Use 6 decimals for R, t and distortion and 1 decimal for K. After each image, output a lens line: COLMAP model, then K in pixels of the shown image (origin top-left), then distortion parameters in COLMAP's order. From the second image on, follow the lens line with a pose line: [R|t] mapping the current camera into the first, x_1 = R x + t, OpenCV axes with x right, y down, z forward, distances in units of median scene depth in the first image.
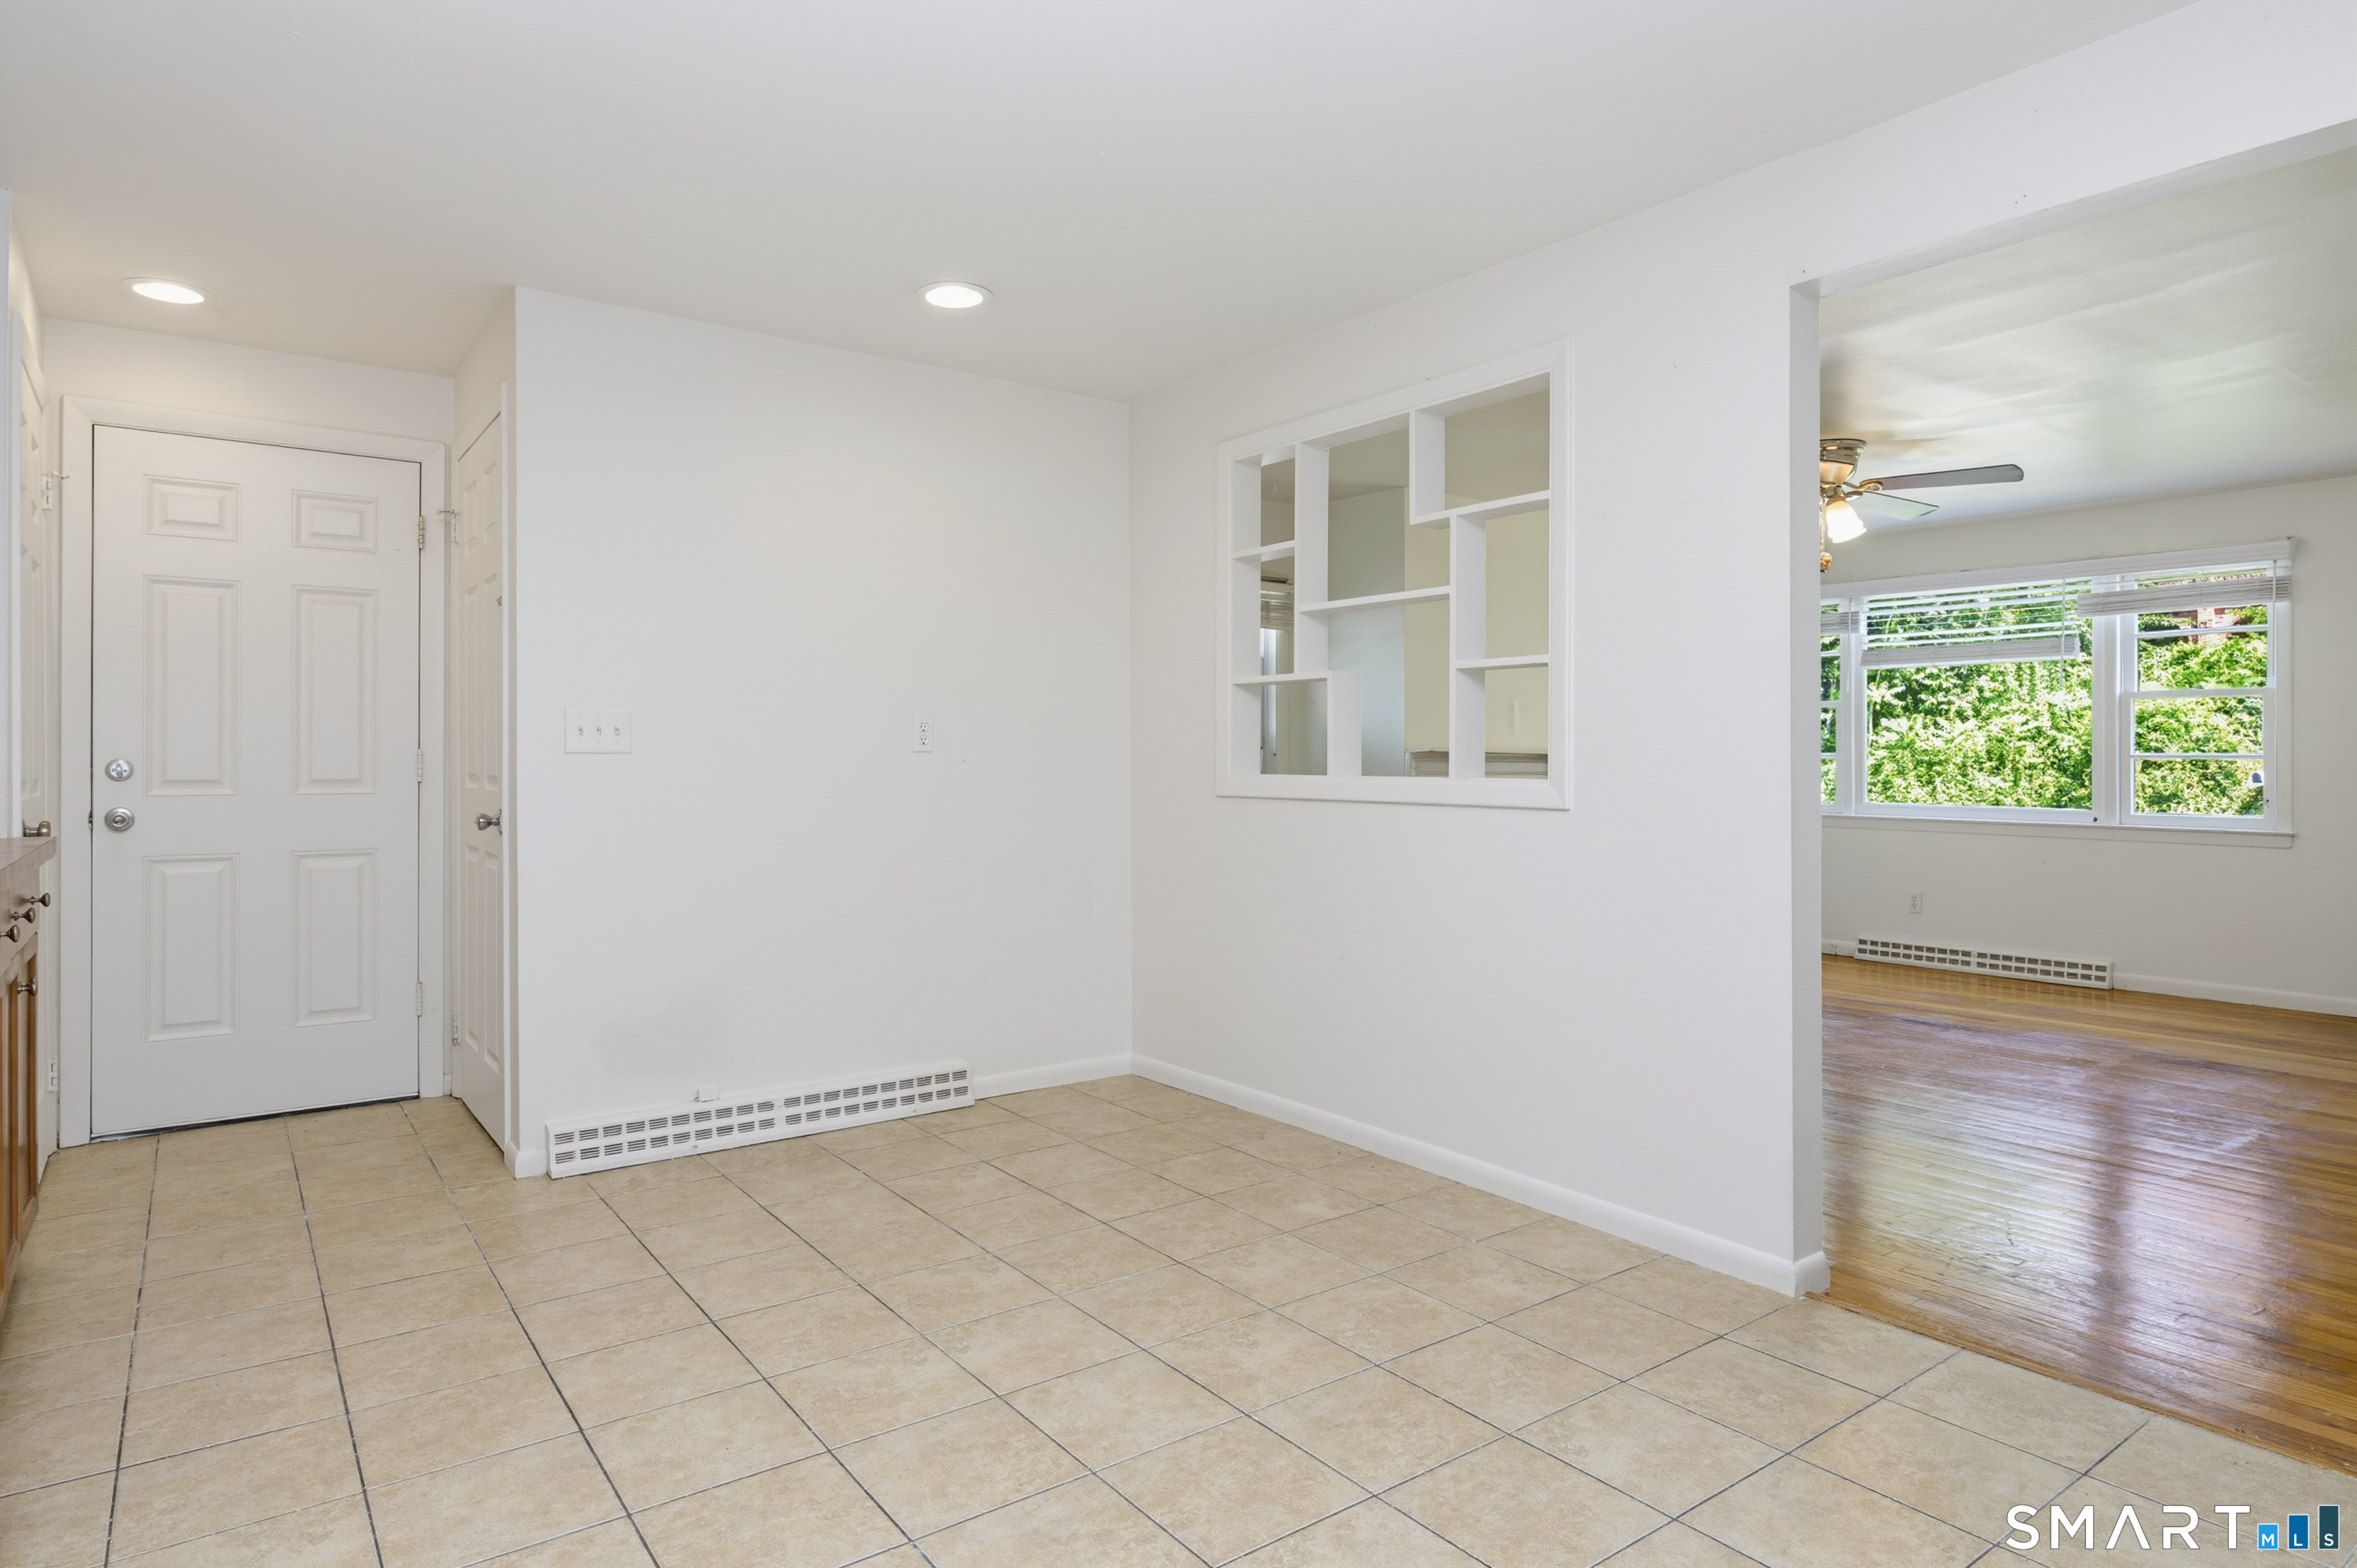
lens RADIAL K [[1352.5, 0, 1175.9], [0, 1352.5, 763.4], [0, 0, 1]] dist [0.000719, -0.000671]
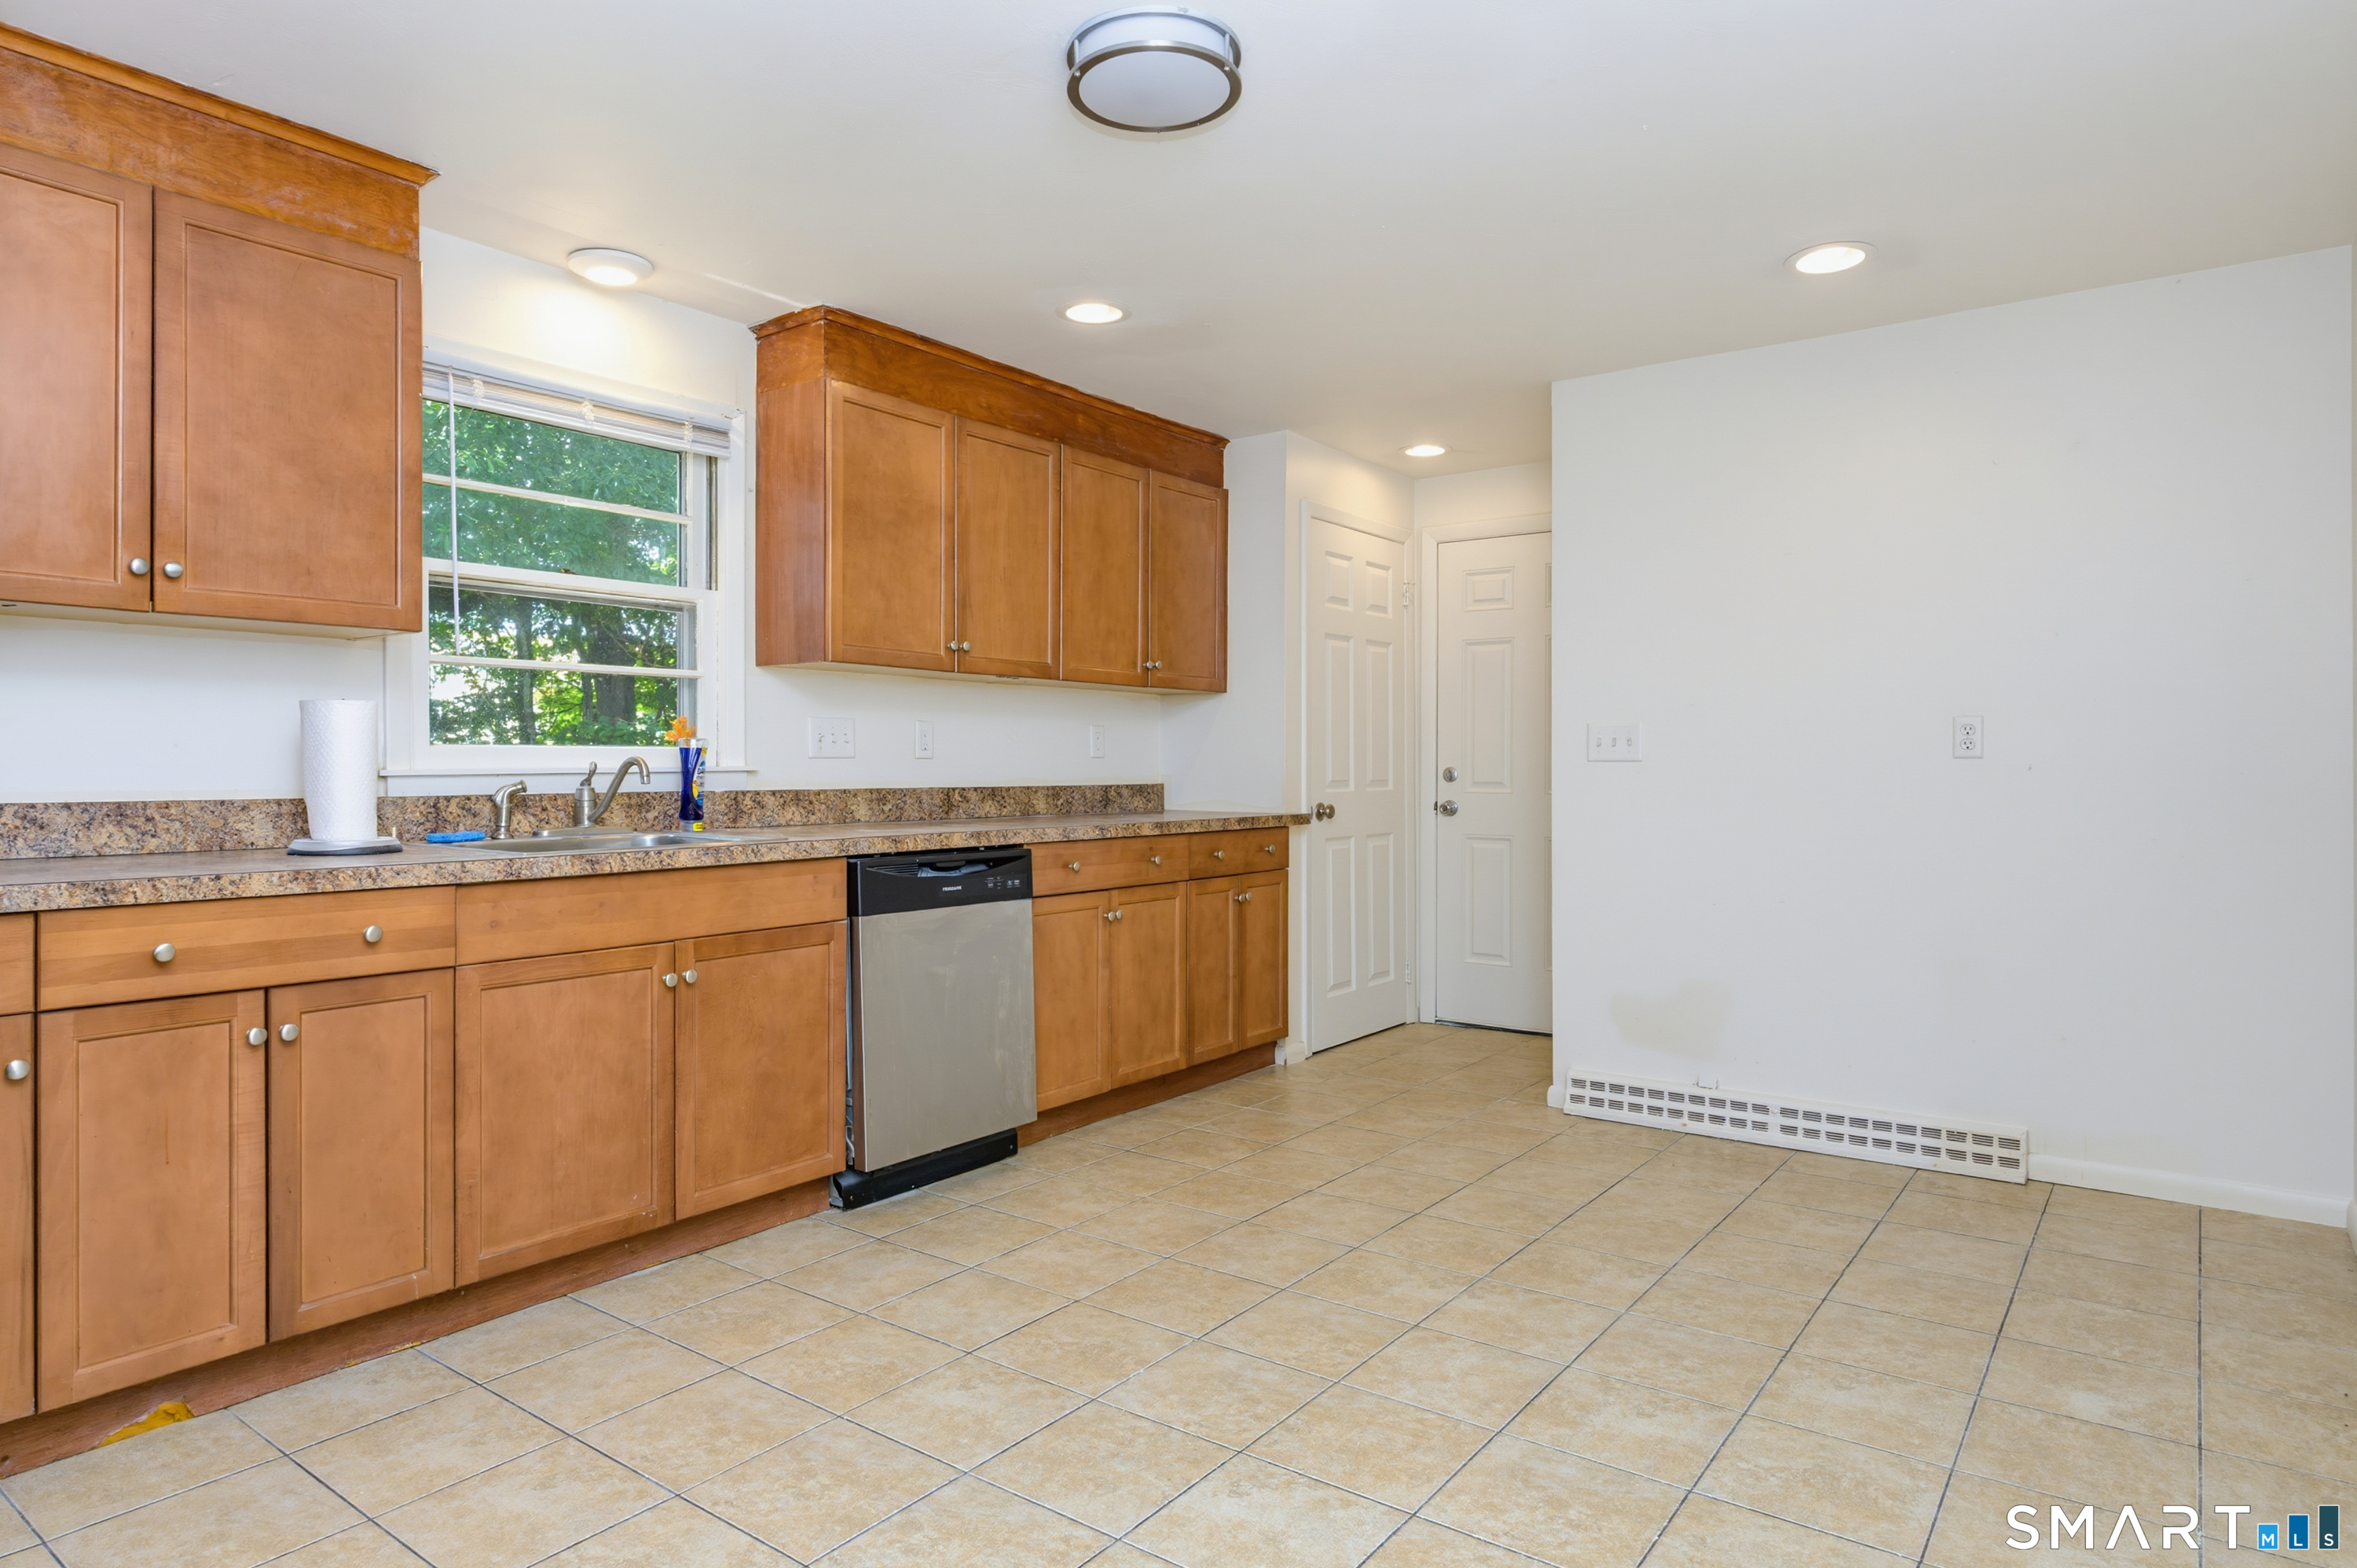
lens RADIAL K [[1352.5, 0, 1180.2], [0, 1352.5, 790.3], [0, 0, 1]] dist [0.000719, -0.000671]
pose [[0.288586, 0.015948, -0.957321, 0.687607], [-0.004069, 0.999873, 0.015430, 0.000875], [0.957445, -0.000558, 0.288615, 0.370767]]
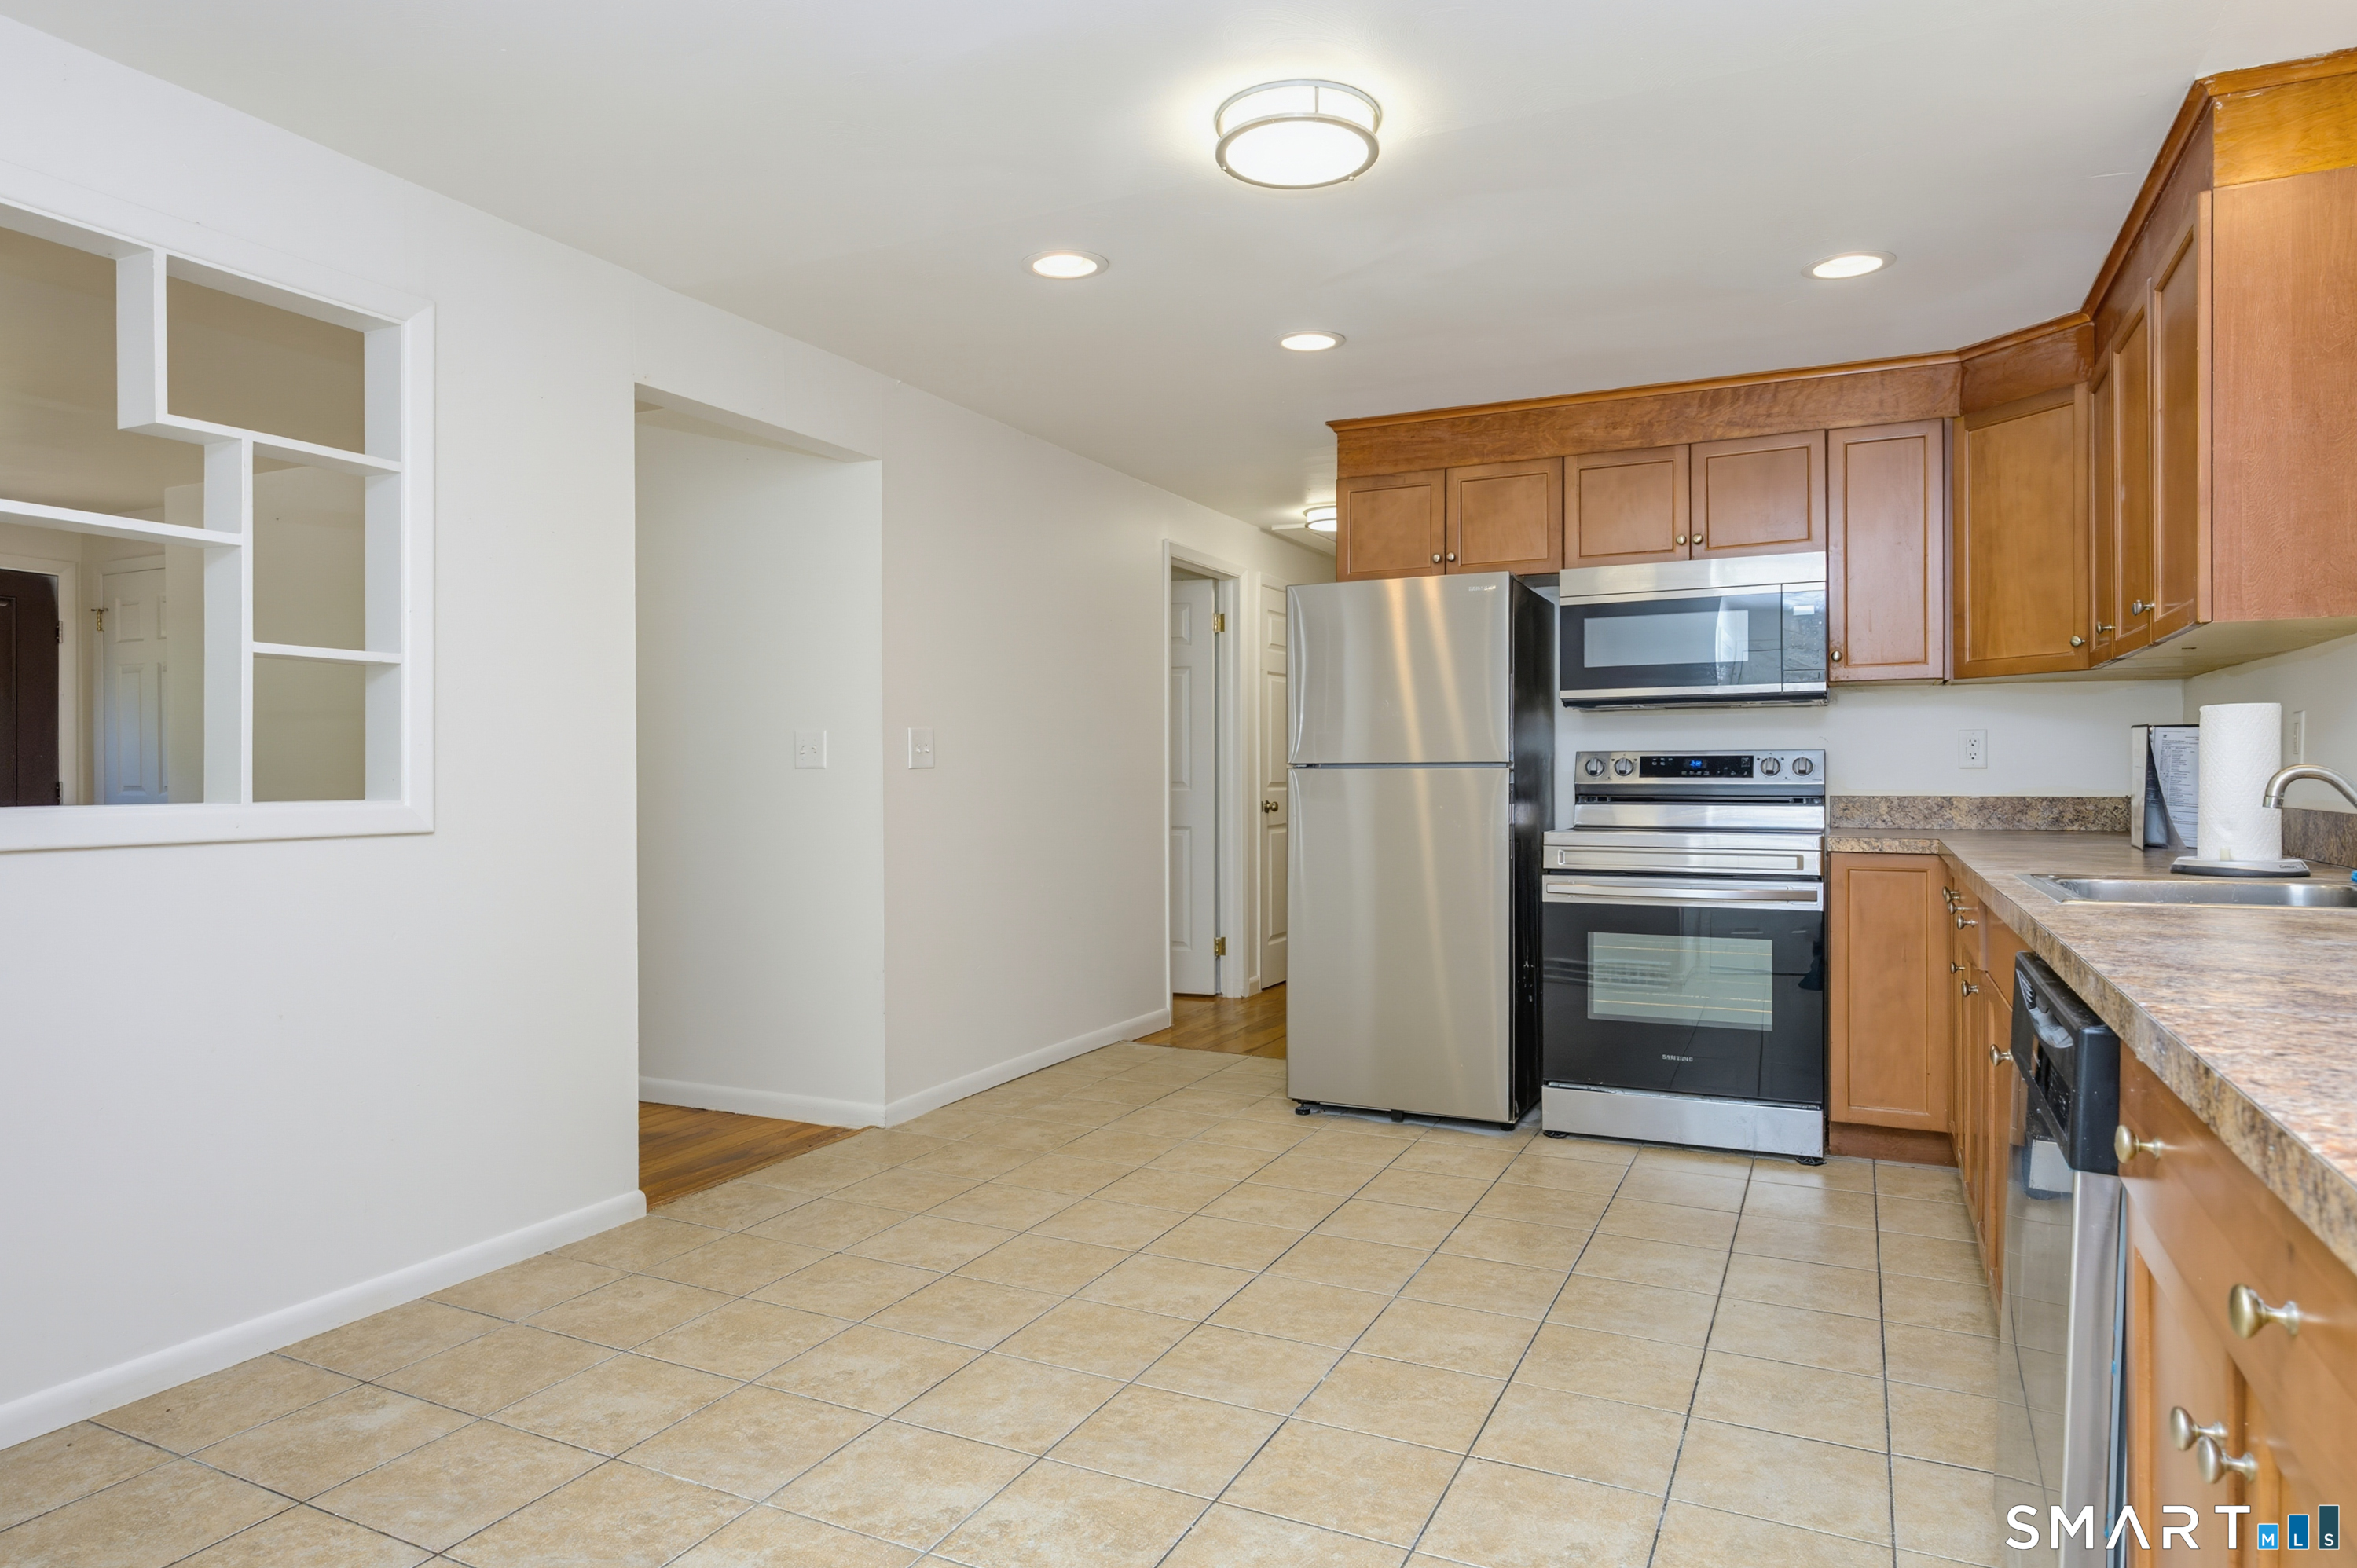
lens RADIAL K [[1352.5, 0, 1179.3], [0, 1352.5, 786.6], [0, 0, 1]] dist [0.000719, -0.000671]
pose [[-0.466457, -0.007505, 0.884512, -0.768036], [0.004693, 0.999929, 0.010960, -0.003946], [-0.884531, 0.009263, -0.466389, 1.036195]]
